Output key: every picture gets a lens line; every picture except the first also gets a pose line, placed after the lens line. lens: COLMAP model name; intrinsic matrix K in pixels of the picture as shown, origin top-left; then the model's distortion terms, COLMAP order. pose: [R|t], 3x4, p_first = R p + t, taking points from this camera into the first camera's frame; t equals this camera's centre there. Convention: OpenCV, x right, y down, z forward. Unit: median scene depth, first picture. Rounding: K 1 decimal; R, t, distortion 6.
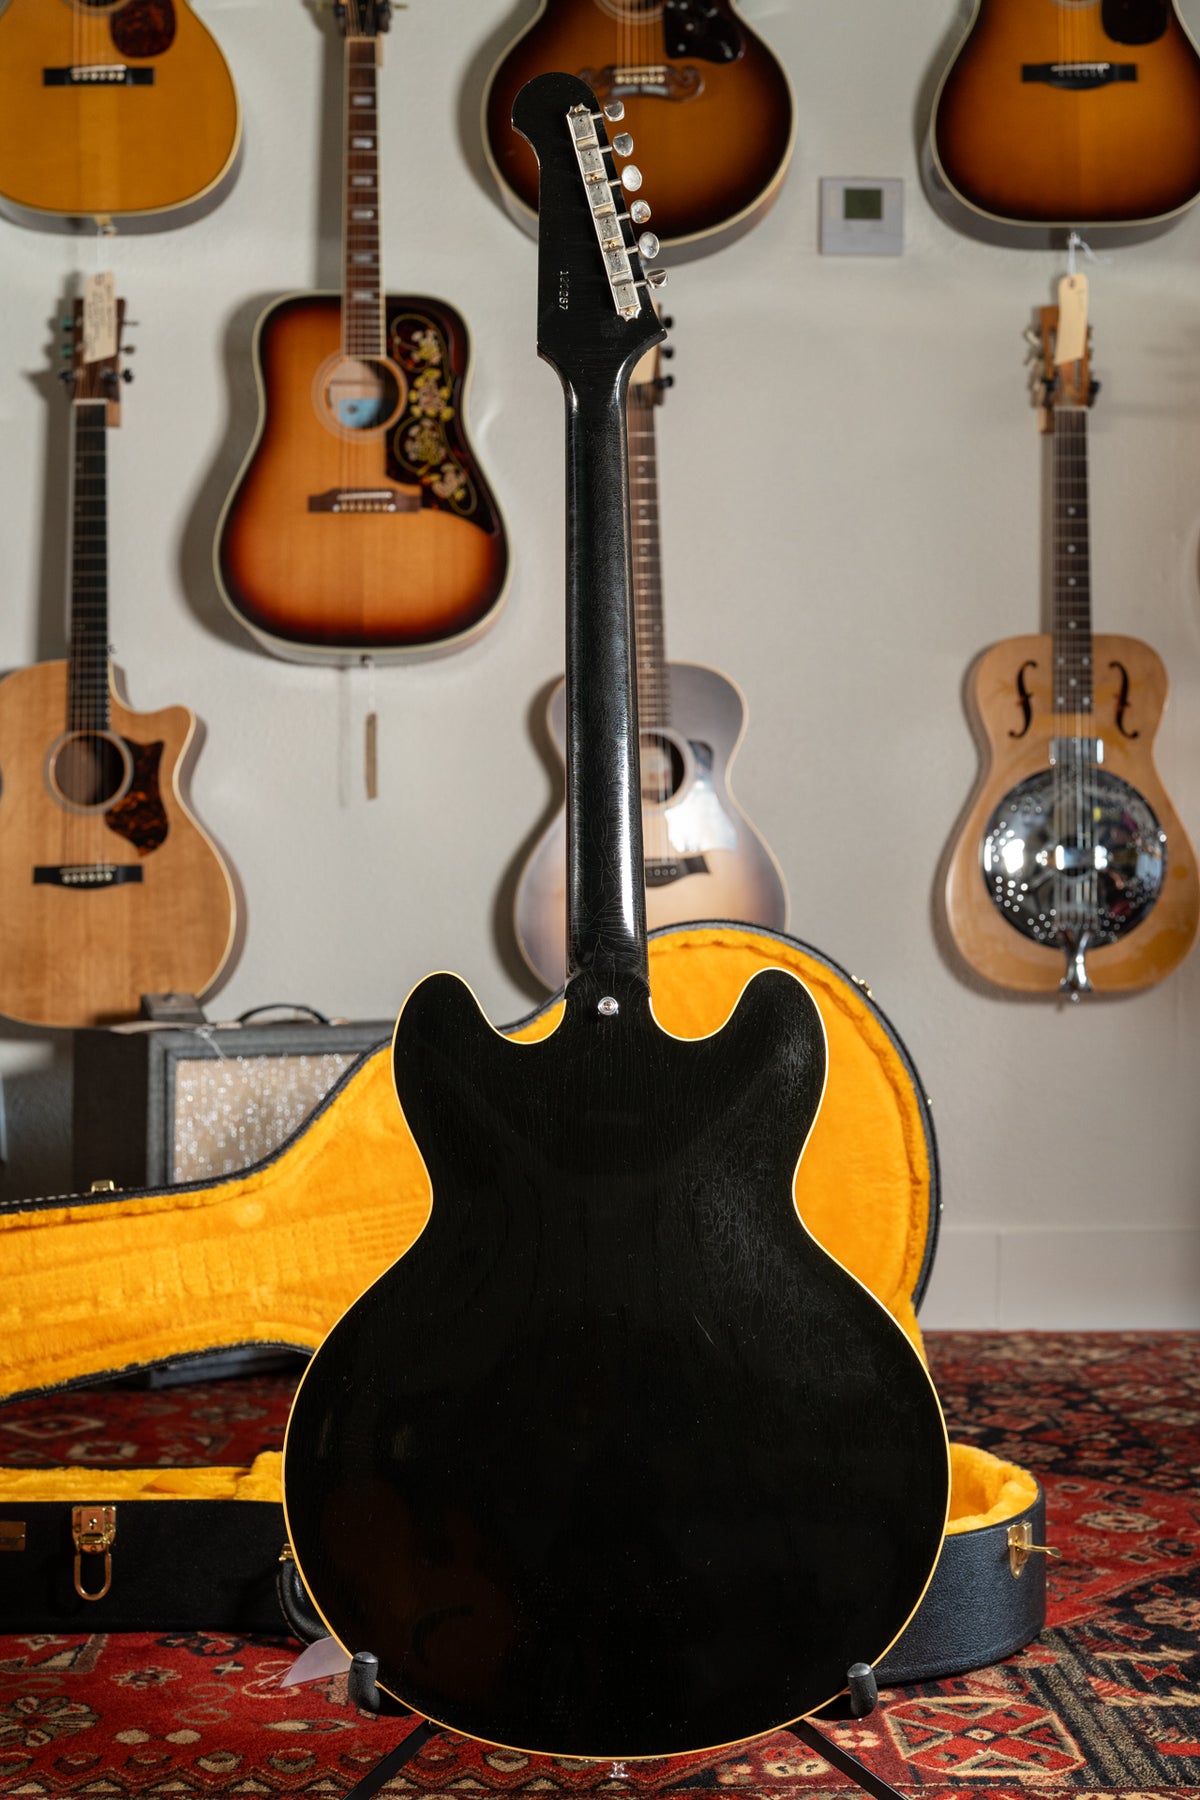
lens RADIAL K [[2575.4, 0, 588.8], [0, 2575.4, 890.6], [0, 0, 1]] dist [-0.003194, -0.079010]
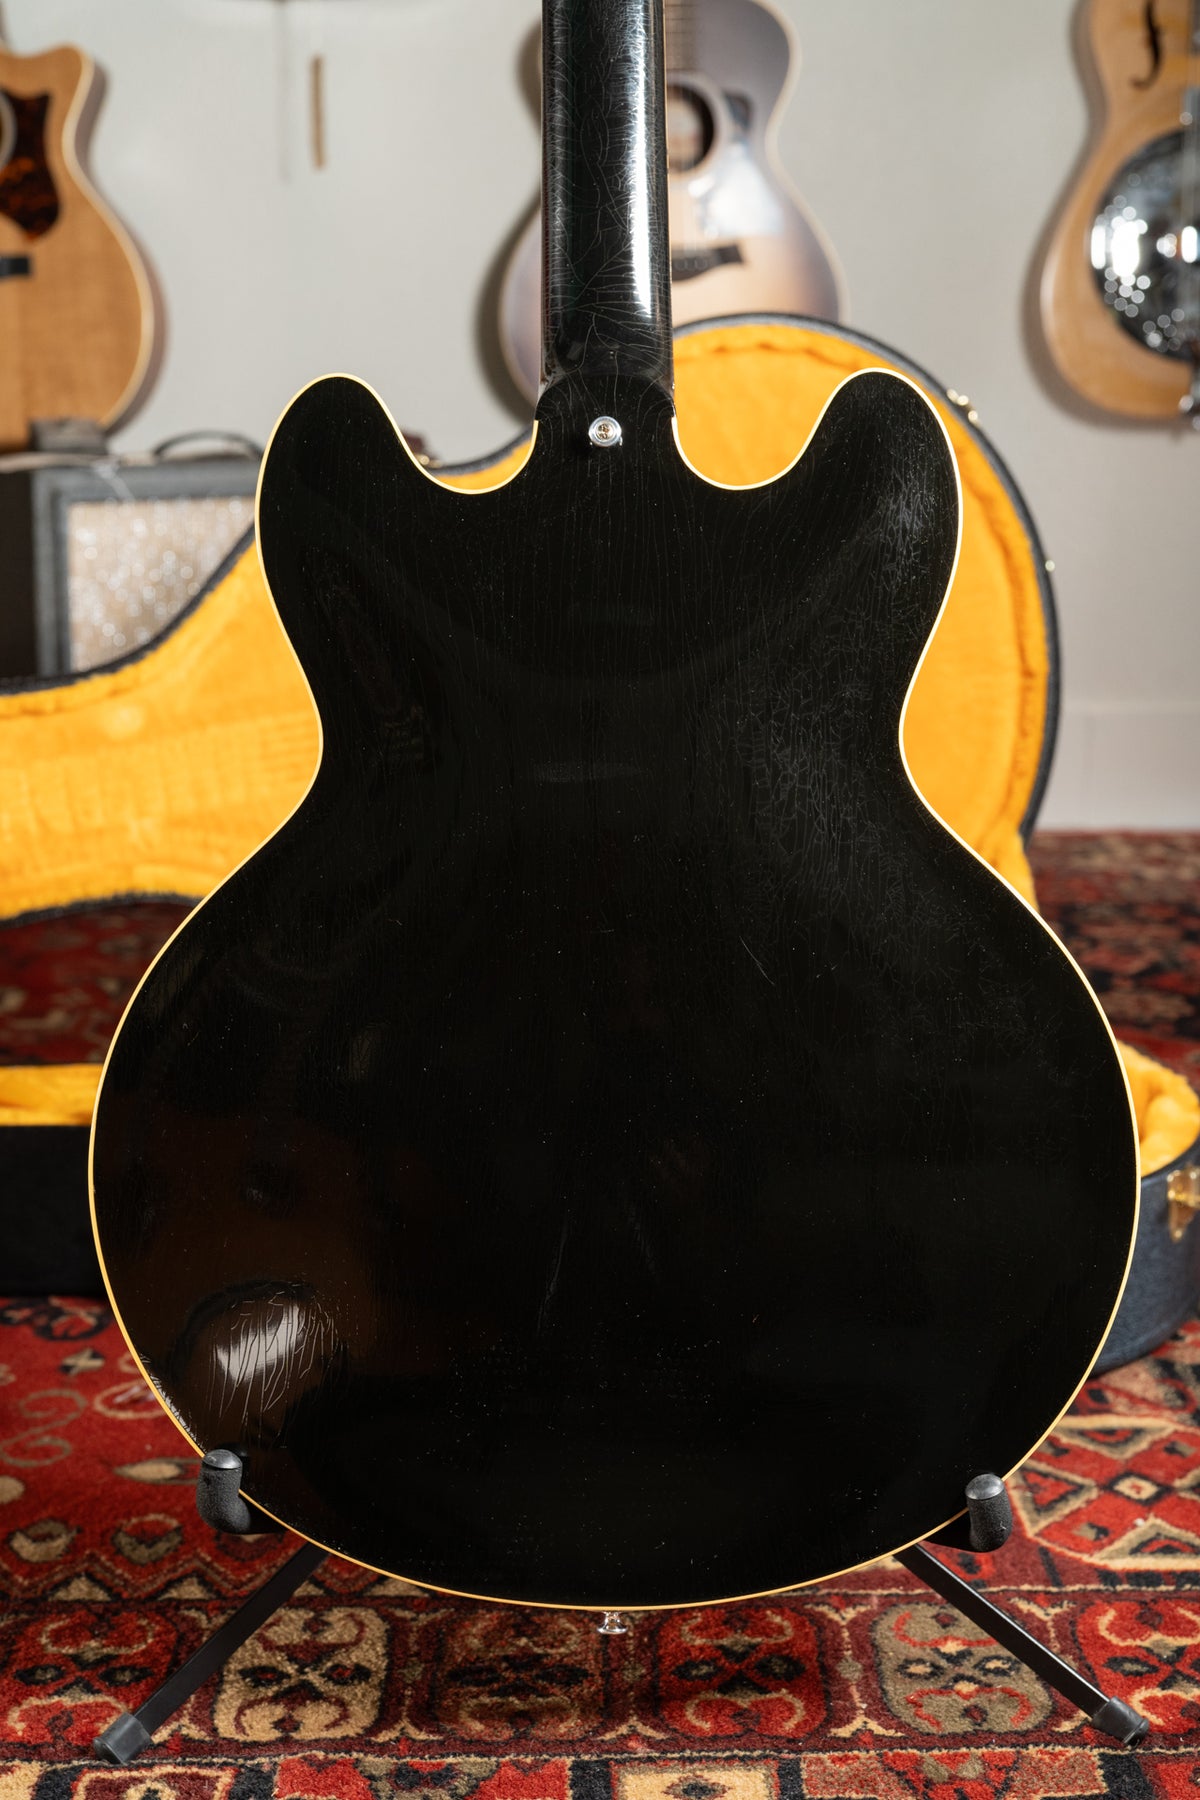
lens RADIAL K [[2575.4, 0, 588.8], [0, 2575.4, 890.6], [0, 0, 1]] dist [-0.003194, -0.079010]
pose [[0.999971, 0.001191, -0.007498, 0.006413], [0.000468, 0.976069, 0.217462, 0.013165], [0.007577, -0.217460, 0.976040, 0.273925]]
